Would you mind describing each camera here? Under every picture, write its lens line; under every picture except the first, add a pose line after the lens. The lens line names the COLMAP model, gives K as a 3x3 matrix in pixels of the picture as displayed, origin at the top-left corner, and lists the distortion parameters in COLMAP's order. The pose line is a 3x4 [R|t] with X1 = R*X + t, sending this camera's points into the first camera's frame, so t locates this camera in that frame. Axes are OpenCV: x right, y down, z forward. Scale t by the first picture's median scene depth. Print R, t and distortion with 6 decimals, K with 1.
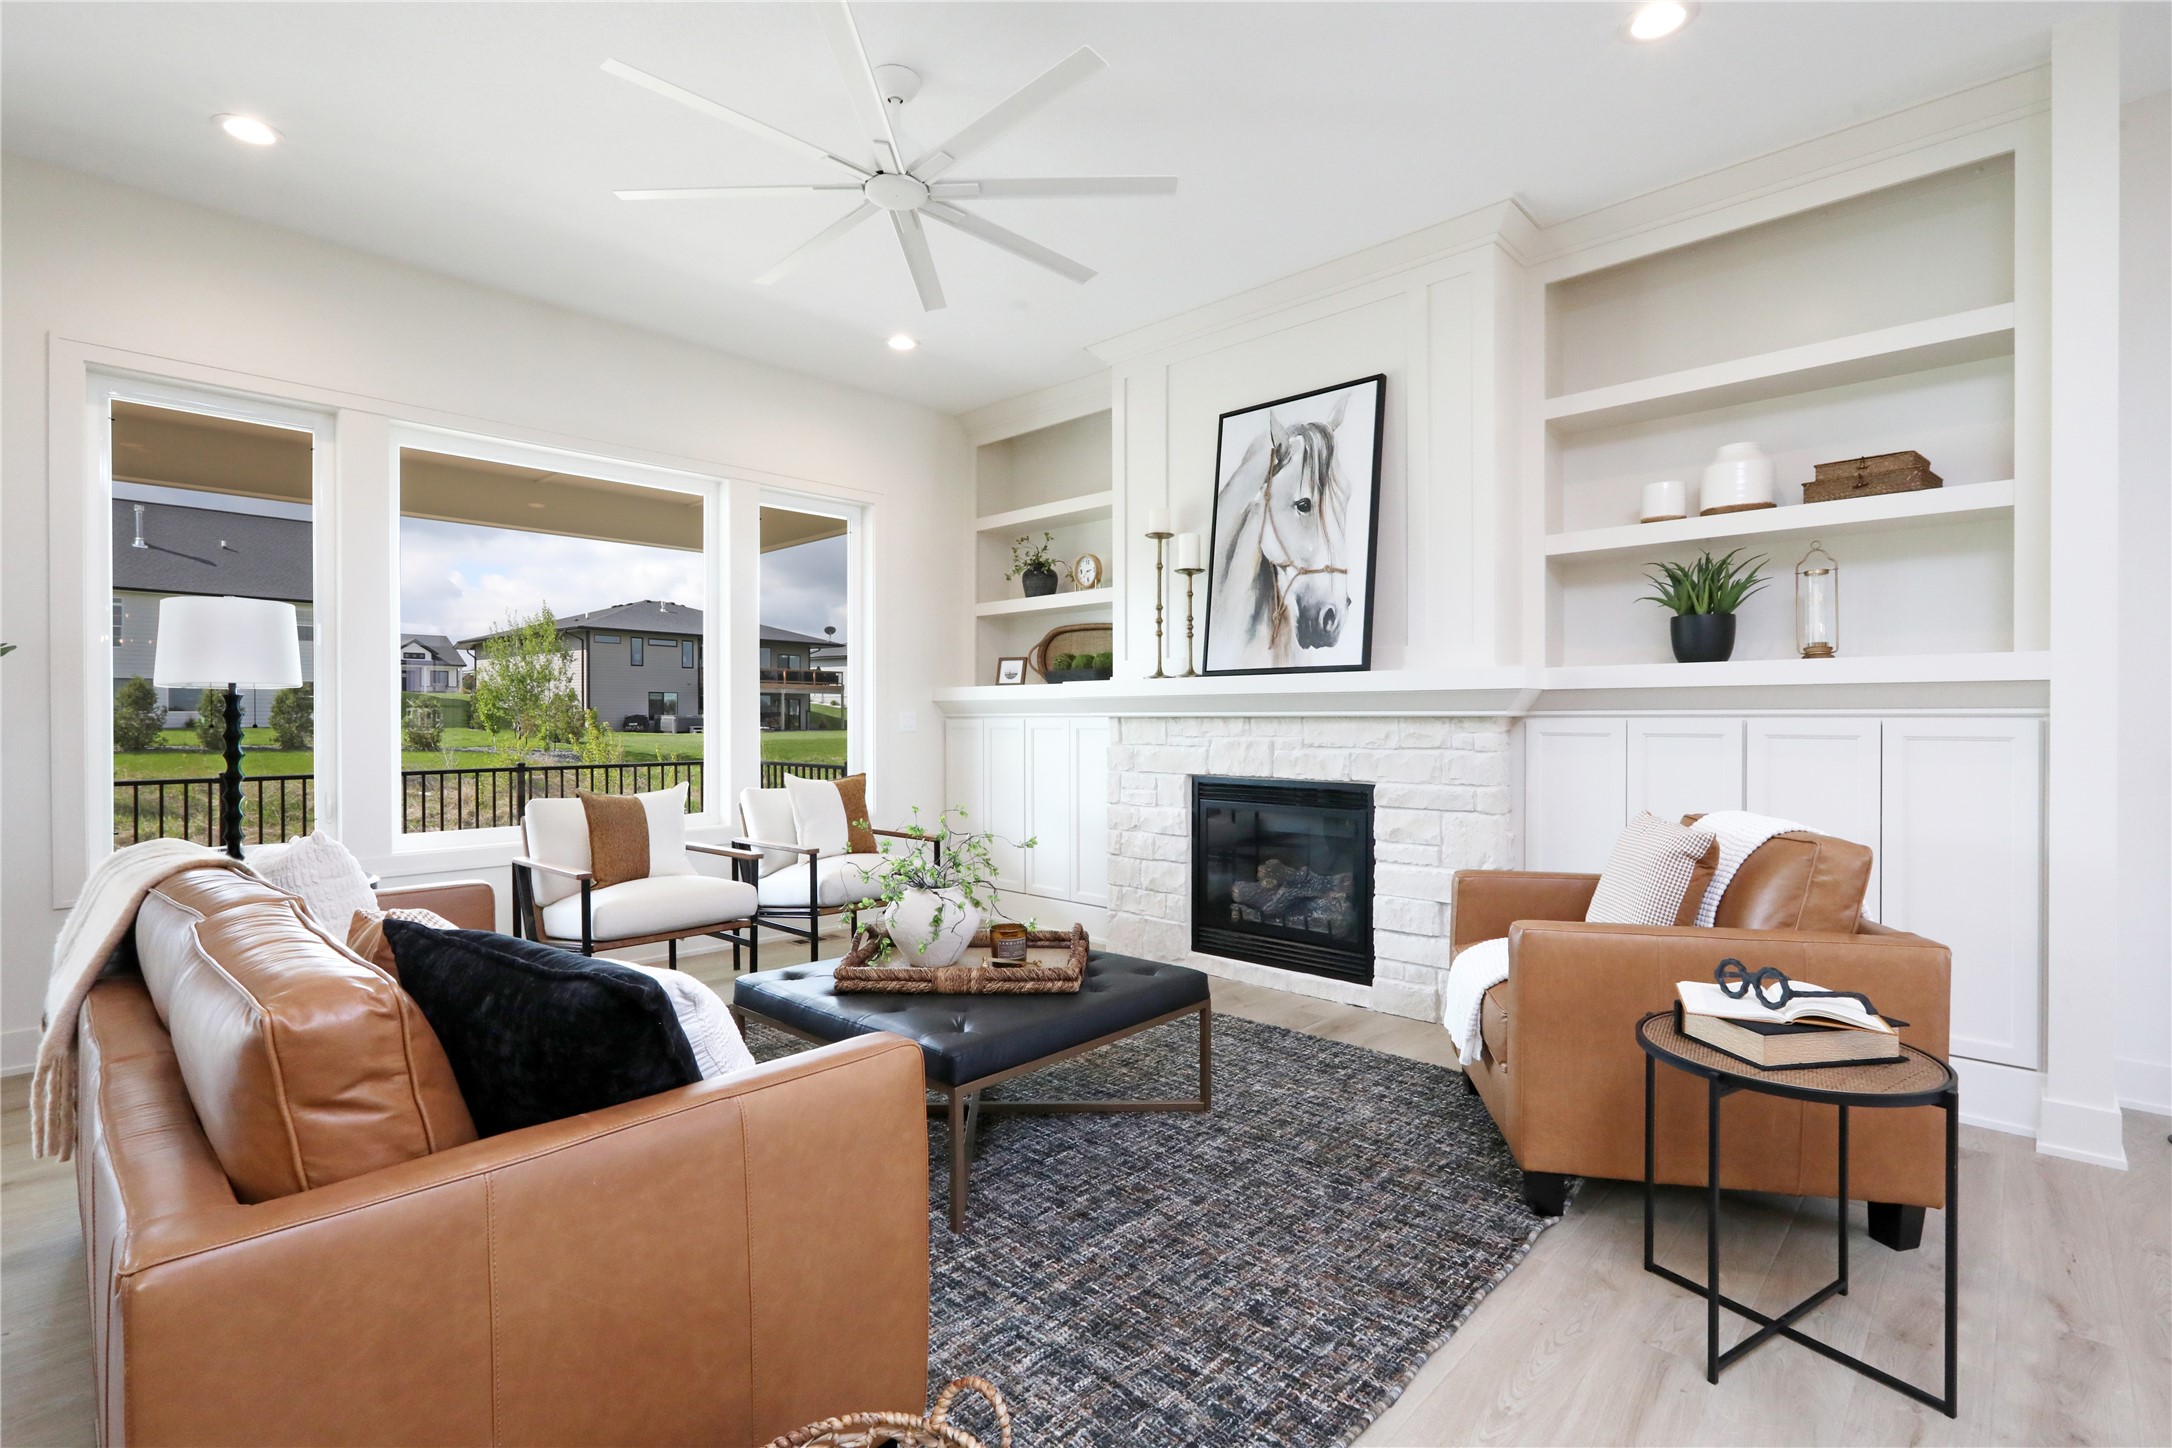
lens RADIAL K [[1008.0, 0, 1081.7], [0, 1008.0, 718.1], [0, 0, 1]] dist [-0.012195, 0.005115]
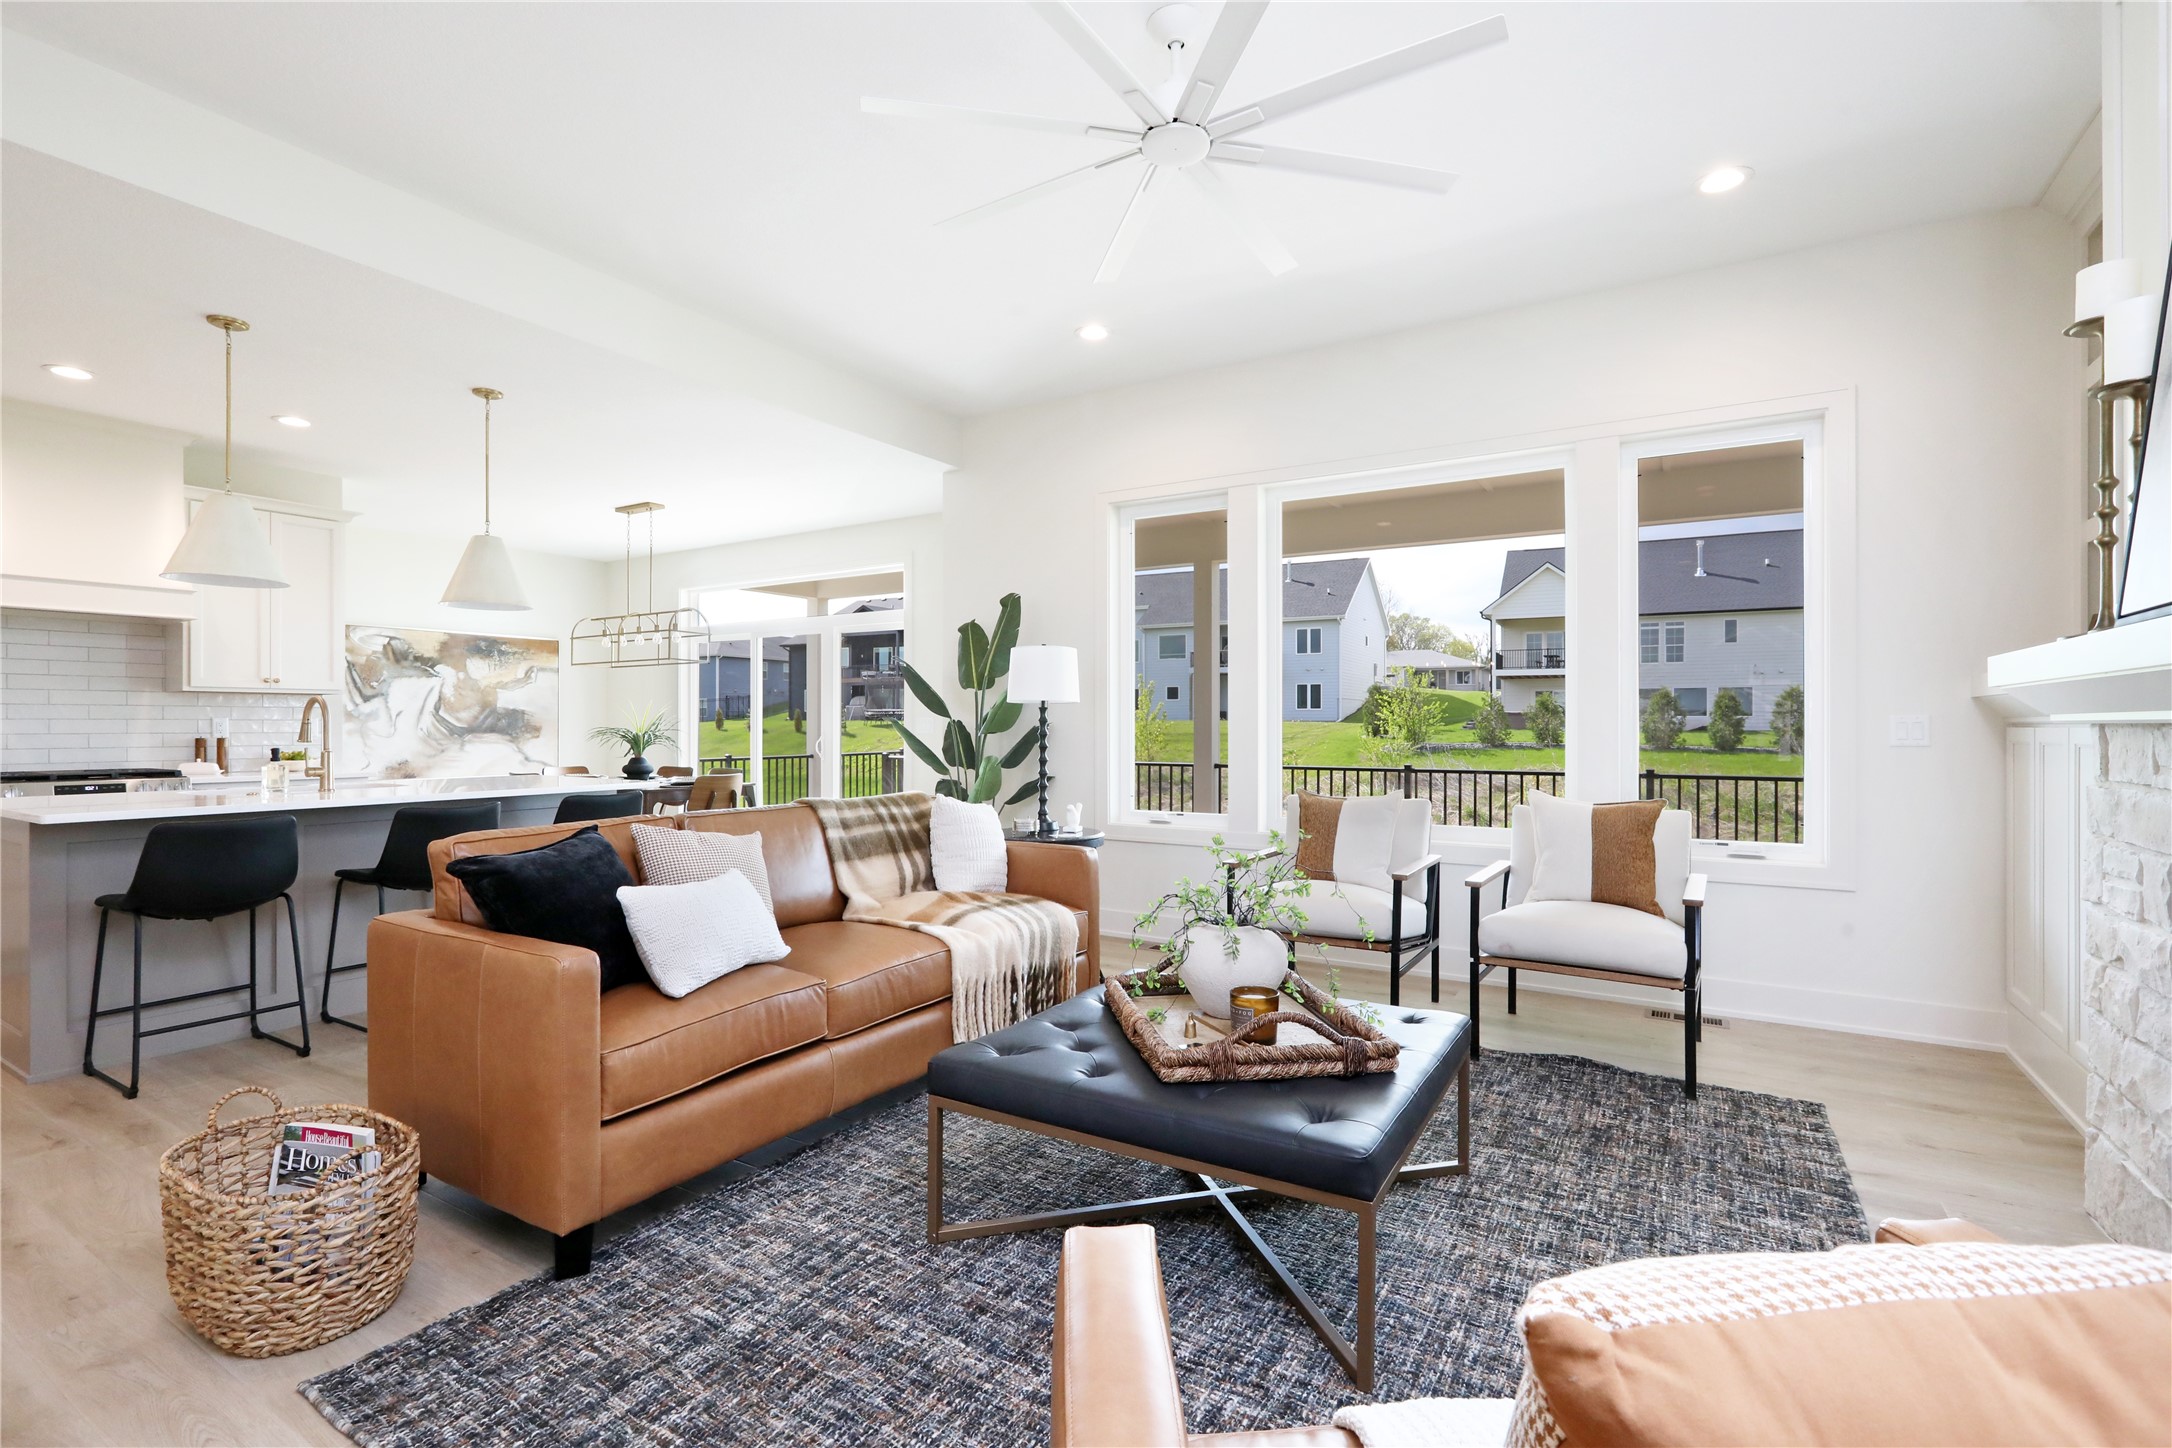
lens RADIAL K [[1008.0, 0, 1093.0], [0, 1008.0, 717.5], [0, 0, 1]] dist [-0.012195, 0.005115]
pose [[0.203878, -0.001018, -0.978996, 0.410236], [-0.003803, 0.999991, -0.001831, -0.001647], [0.978989, 0.004097, 0.203872, 0.444219]]
